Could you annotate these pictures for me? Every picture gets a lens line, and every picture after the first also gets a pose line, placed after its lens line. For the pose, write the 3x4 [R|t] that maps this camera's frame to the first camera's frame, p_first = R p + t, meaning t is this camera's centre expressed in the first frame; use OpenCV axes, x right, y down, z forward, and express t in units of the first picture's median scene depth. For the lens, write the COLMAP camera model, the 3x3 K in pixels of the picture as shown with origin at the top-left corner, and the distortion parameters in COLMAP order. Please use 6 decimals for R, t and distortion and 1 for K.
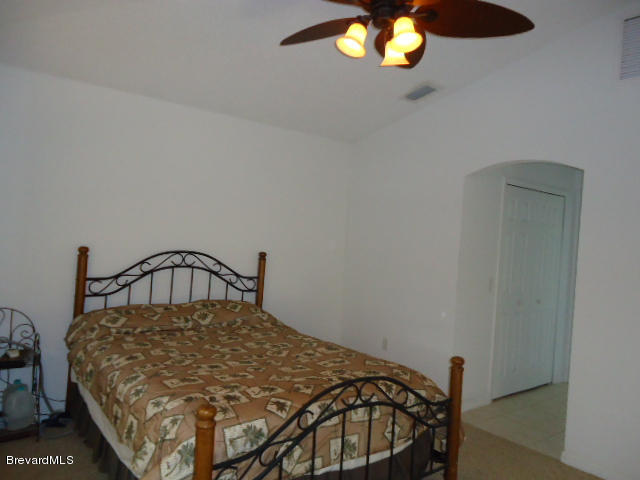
lens RADIAL K [[471.3, 0, 321.8], [0, 471.3, 241.1], [0, 0, 1]] dist [0.008642, 0.002259]
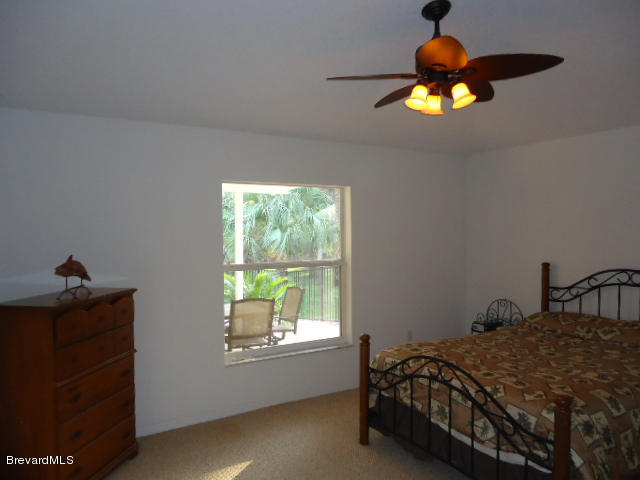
lens RADIAL K [[471.3, 0, 323.5], [0, 471.3, 239.5], [0, 0, 1]] dist [0.008642, 0.002259]
pose [[-0.127214, -0.041391, -0.991011, 0.866130], [-0.020602, 0.999024, -0.039081, 0.010678], [0.991661, 0.015445, -0.127943, 0.513601]]
